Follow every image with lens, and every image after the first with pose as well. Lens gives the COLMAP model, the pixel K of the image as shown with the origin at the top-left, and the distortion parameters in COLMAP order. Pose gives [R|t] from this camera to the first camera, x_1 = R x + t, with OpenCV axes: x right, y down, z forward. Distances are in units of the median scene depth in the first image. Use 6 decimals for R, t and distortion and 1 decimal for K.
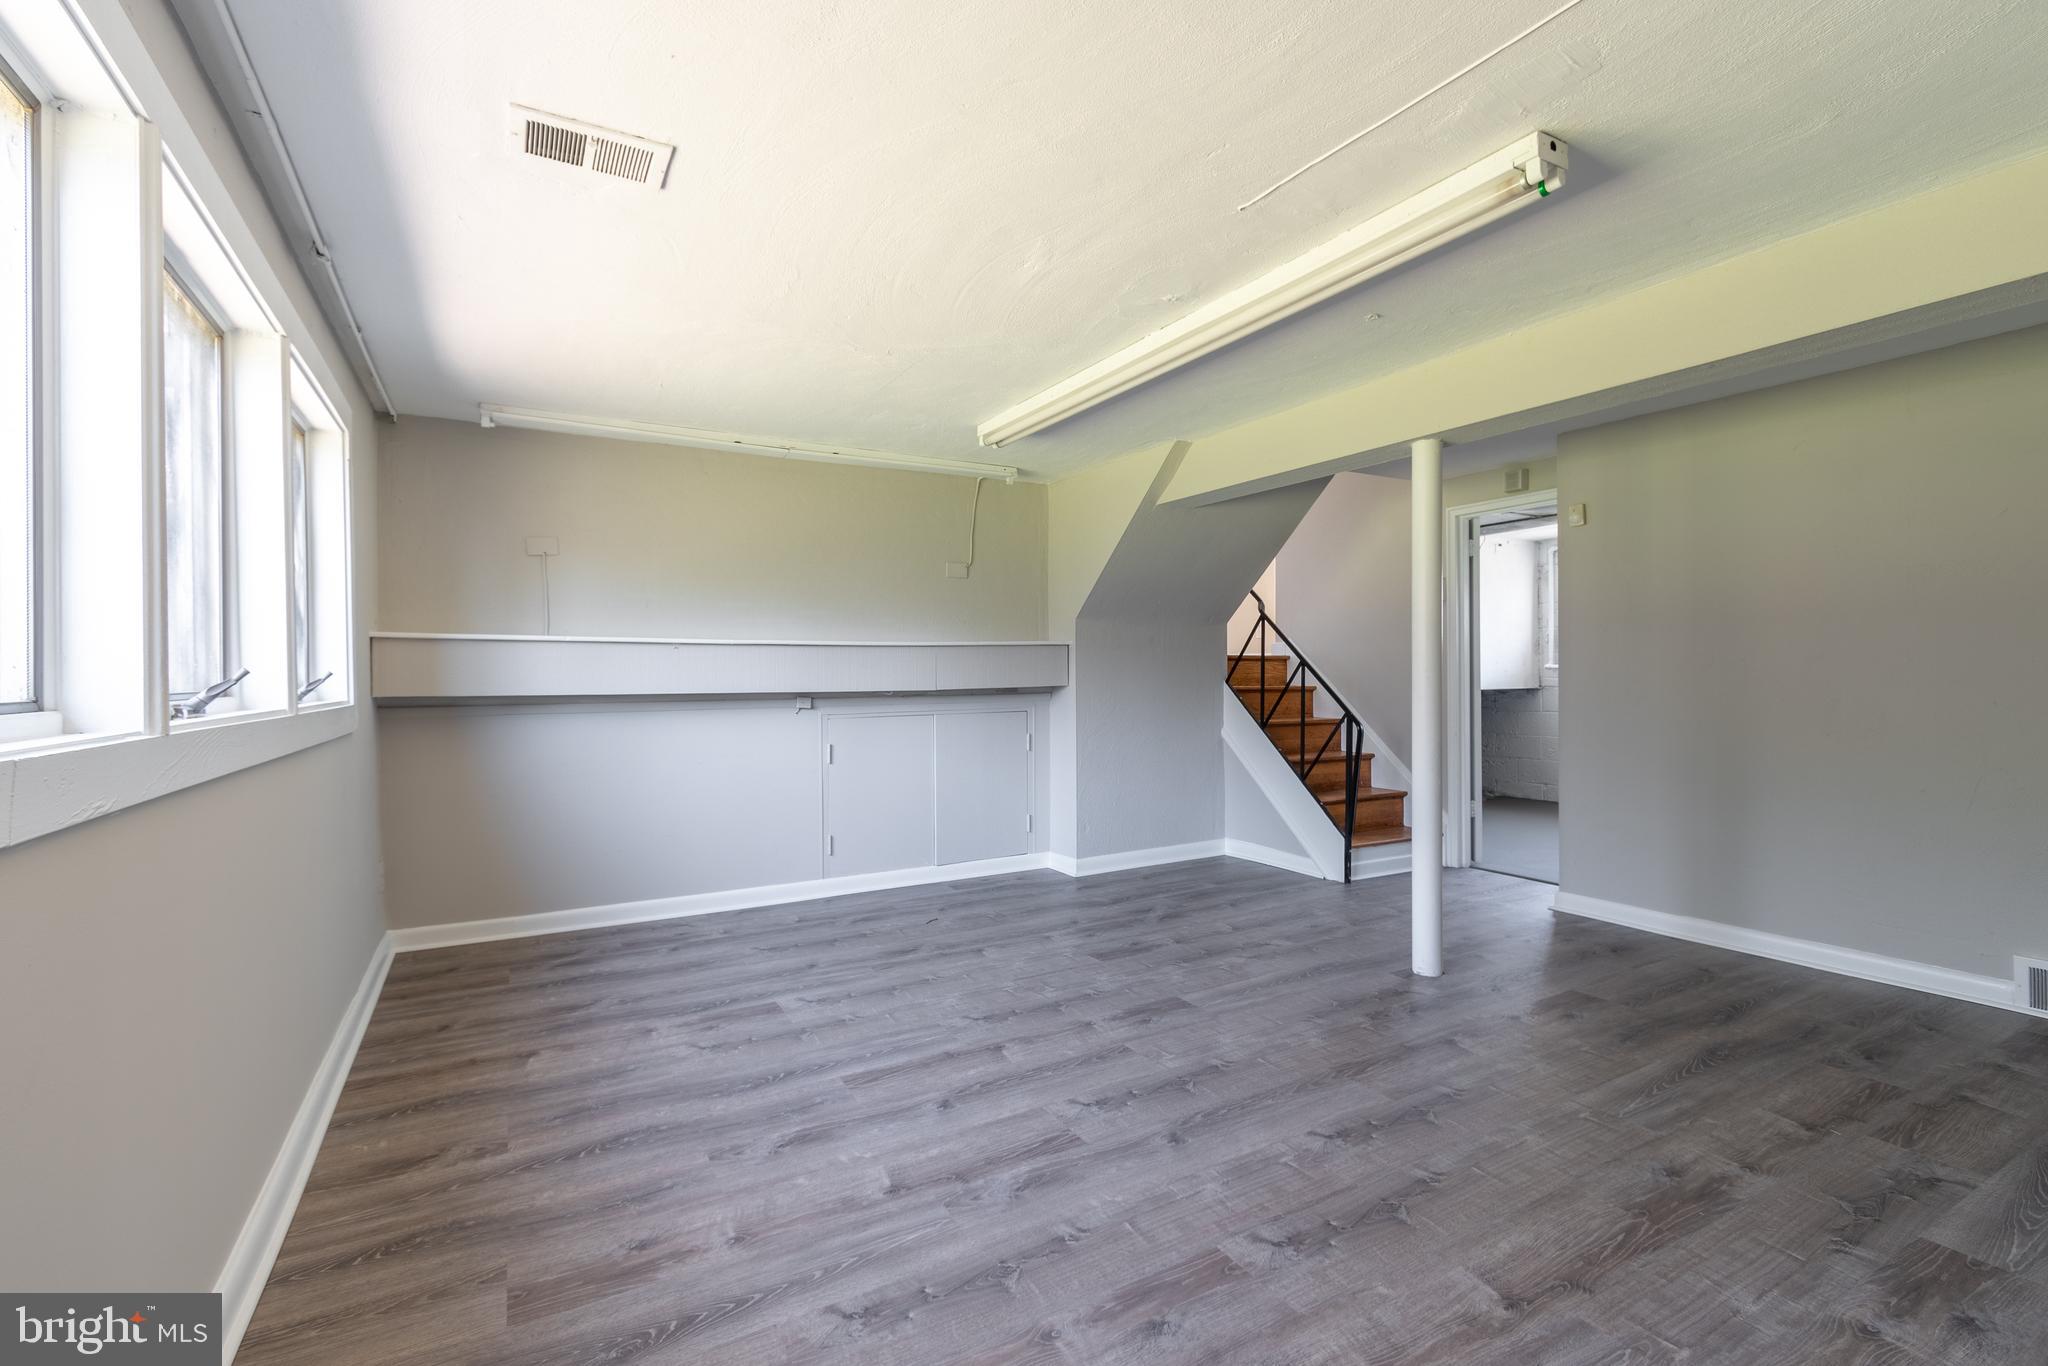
lens RADIAL K [[897.8, 0, 1008.0], [0, 897.8, 681.2], [0, 0, 1]] dist [0.001349, 0.000012]
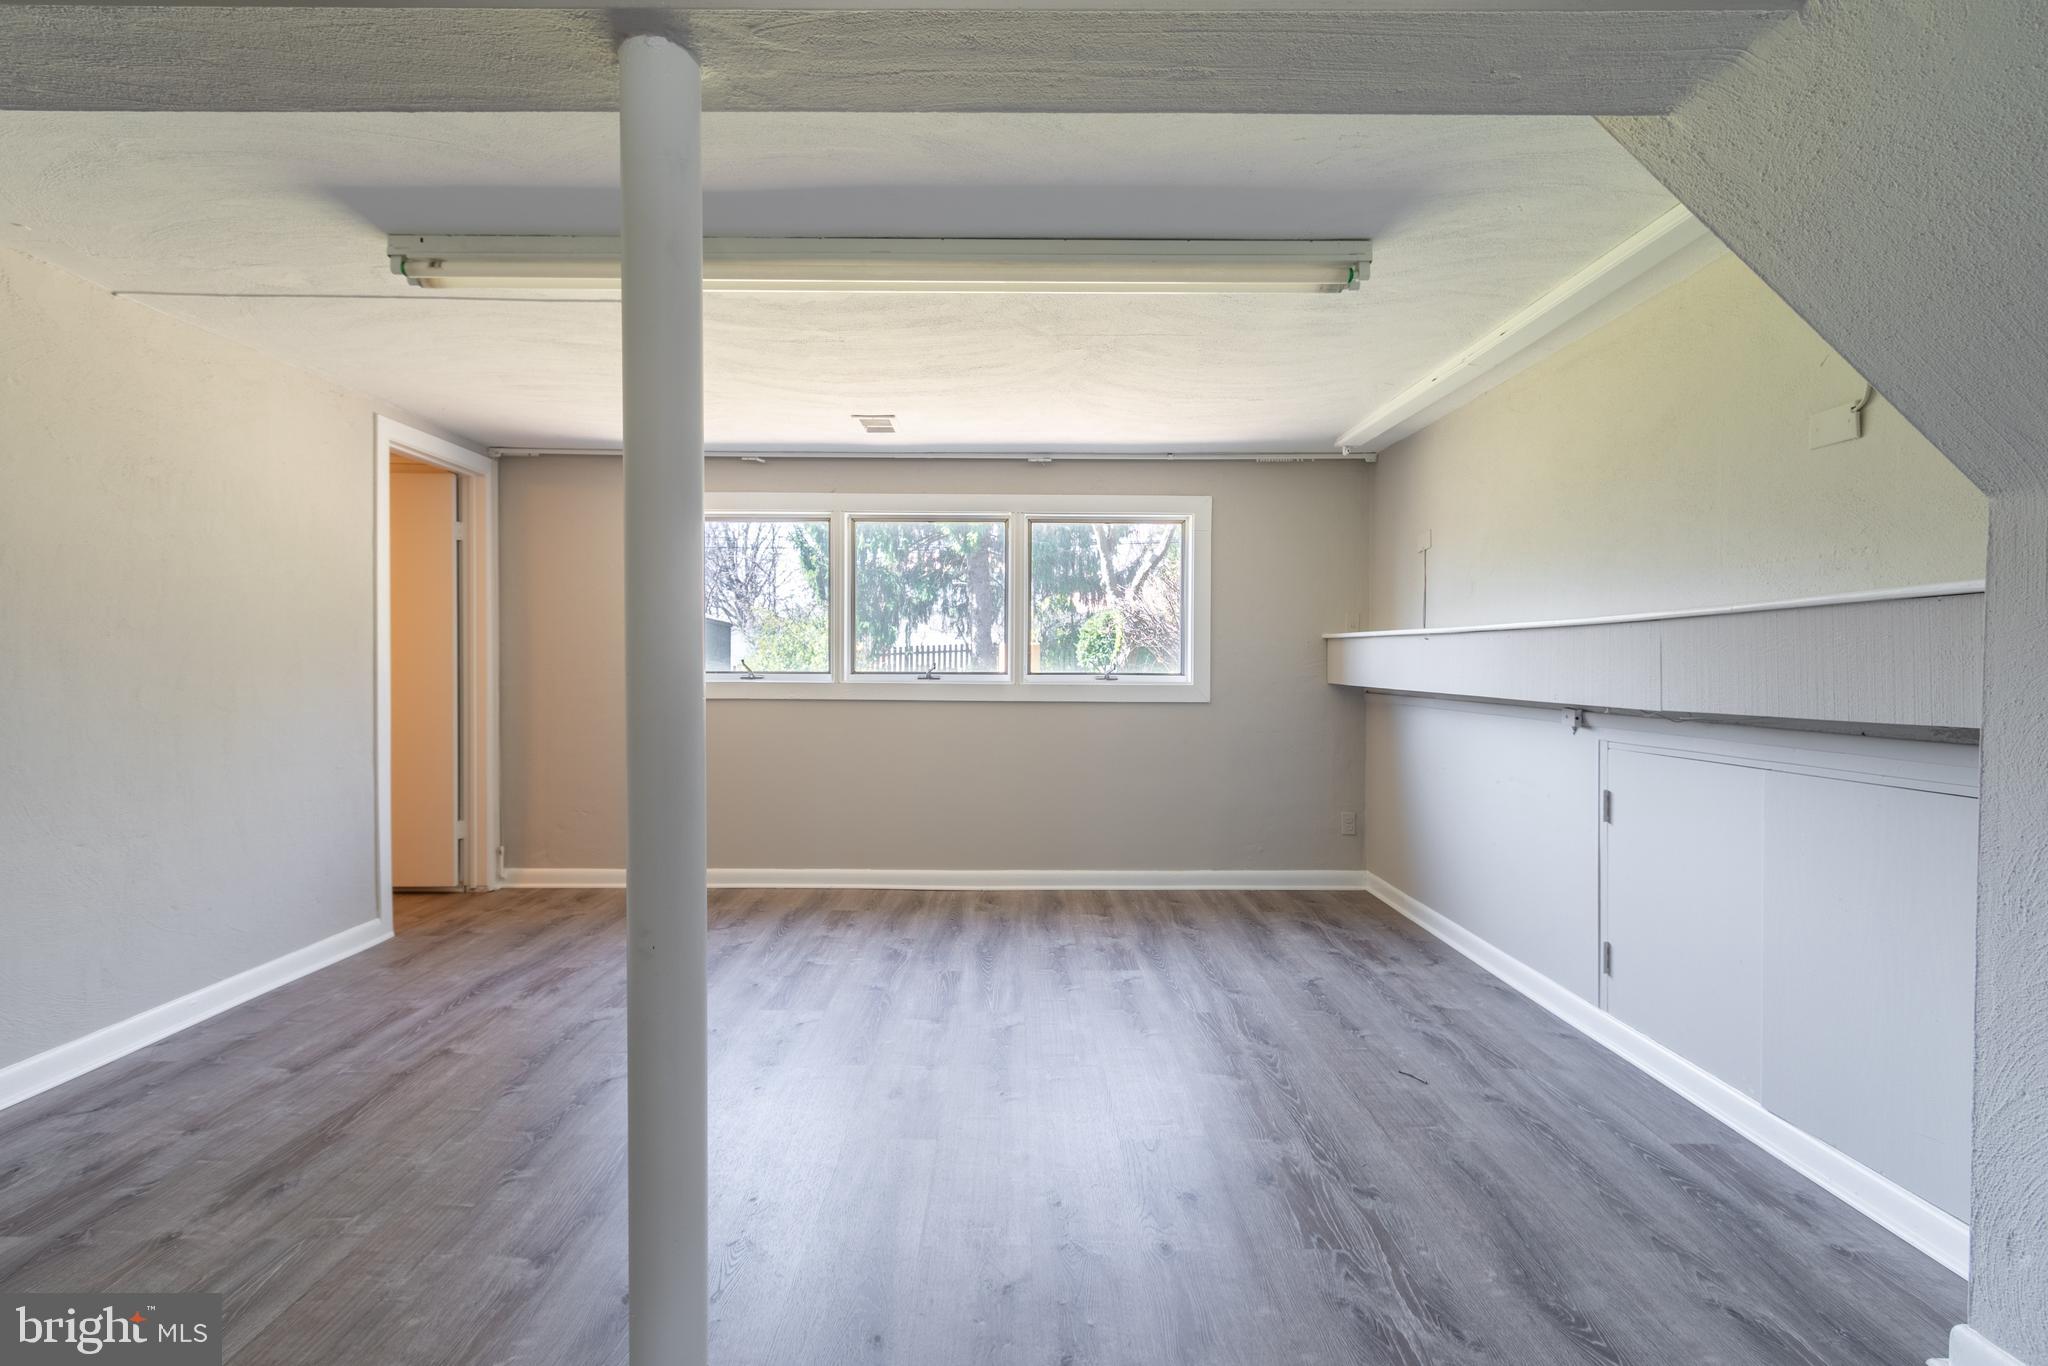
lens RADIAL K [[897.8, 0, 1007.4], [0, 897.8, 669.6], [0, 0, 1]] dist [0.001349, 0.000012]
pose [[-0.483831, 0.014141, -0.875047, 0.824602], [-0.007769, 0.999761, 0.020452, -0.031762], [0.875127, 0.016693, -0.483605, 1.482618]]
